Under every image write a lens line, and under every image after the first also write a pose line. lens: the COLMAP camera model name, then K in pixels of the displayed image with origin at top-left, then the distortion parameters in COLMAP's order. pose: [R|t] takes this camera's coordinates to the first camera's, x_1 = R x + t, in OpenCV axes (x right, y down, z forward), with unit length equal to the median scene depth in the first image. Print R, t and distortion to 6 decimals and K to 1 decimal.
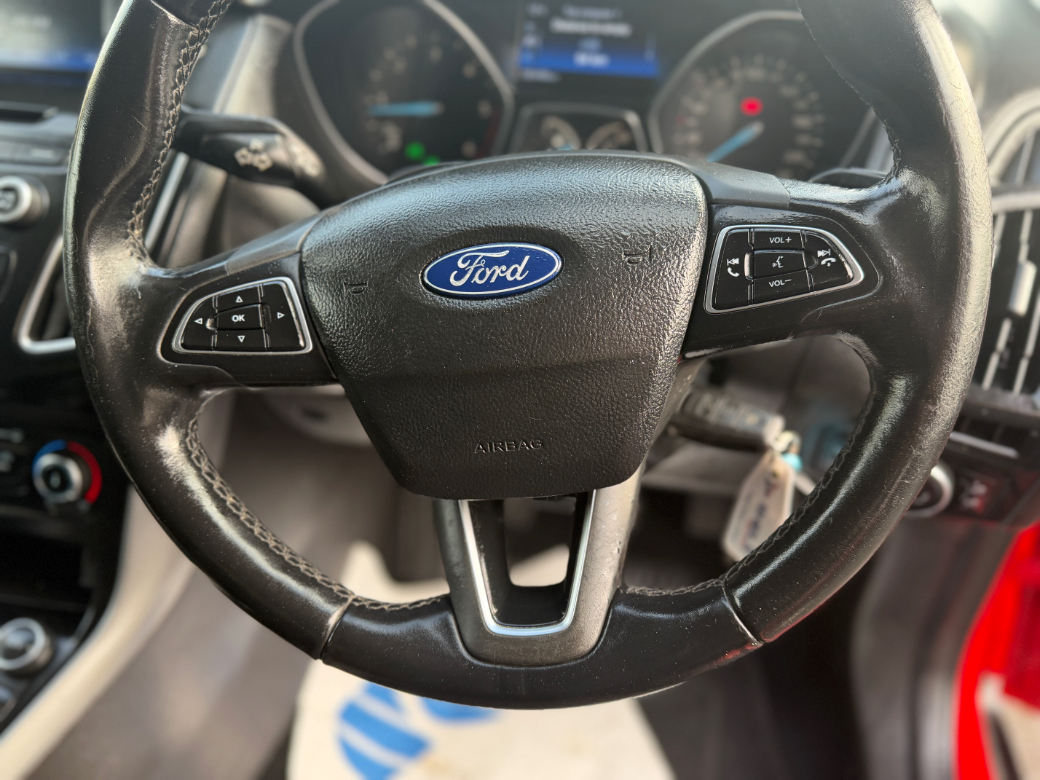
lens RADIAL K [[850.2, 0, 520.0], [0, 850.2, 390.0], [0, 0, 1]] dist [0.105872, -0.207861]
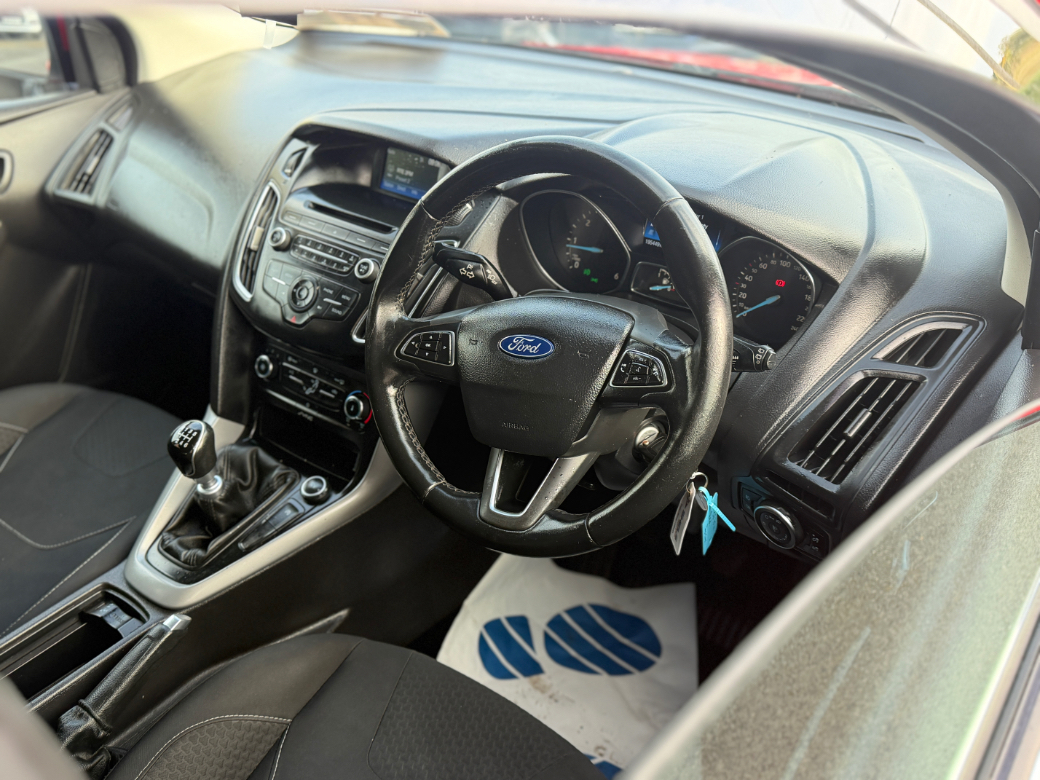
lens RADIAL K [[927.0, 0, 520.0], [0, 927.0, 390.0], [0, 0, 1]] dist [0.127406, -0.221998]
pose [[0.893983, 0.219343, -0.390747, 0.859910], [-0.248482, 0.968315, -0.024939, 0.030985], [0.372896, 0.119389, 0.920160, -1.129839]]
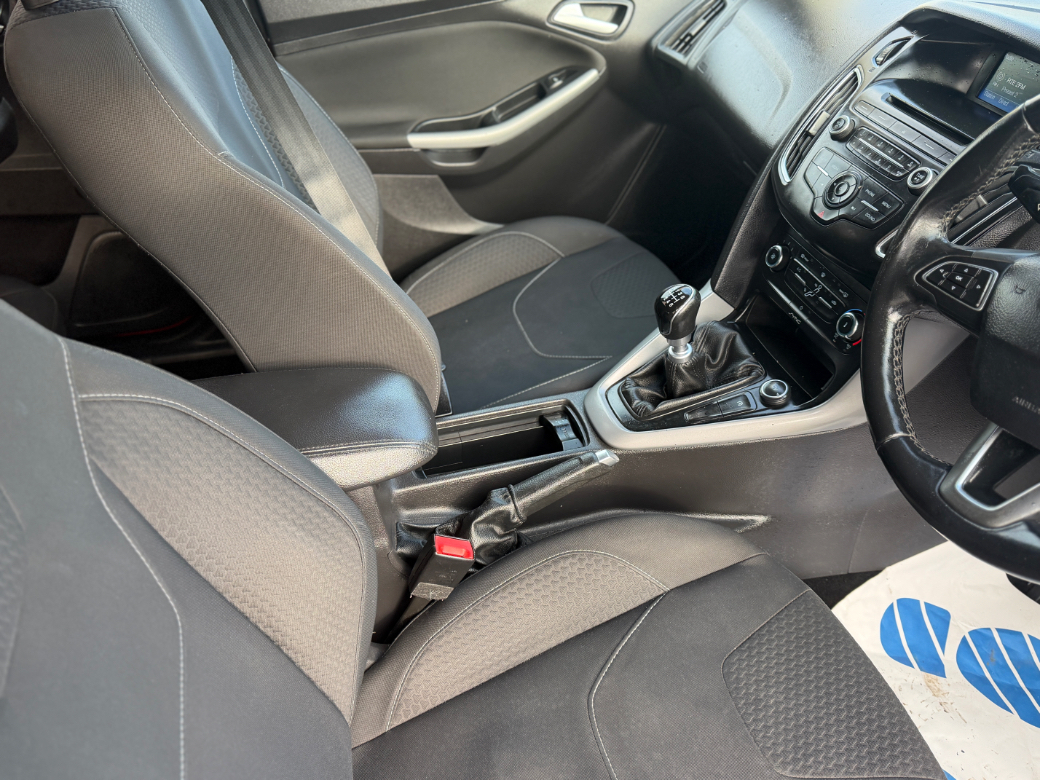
lens RADIAL K [[850.2, 0, 520.0], [0, 850.2, 390.0], [0, 0, 1]] dist [0.105872, -0.207861]
pose [[0.435596, 0.533750, -0.724822, 0.749476], [-0.514660, 0.808311, 0.285935, 0.069469], [0.738499, 0.248485, 0.626797, -0.830469]]
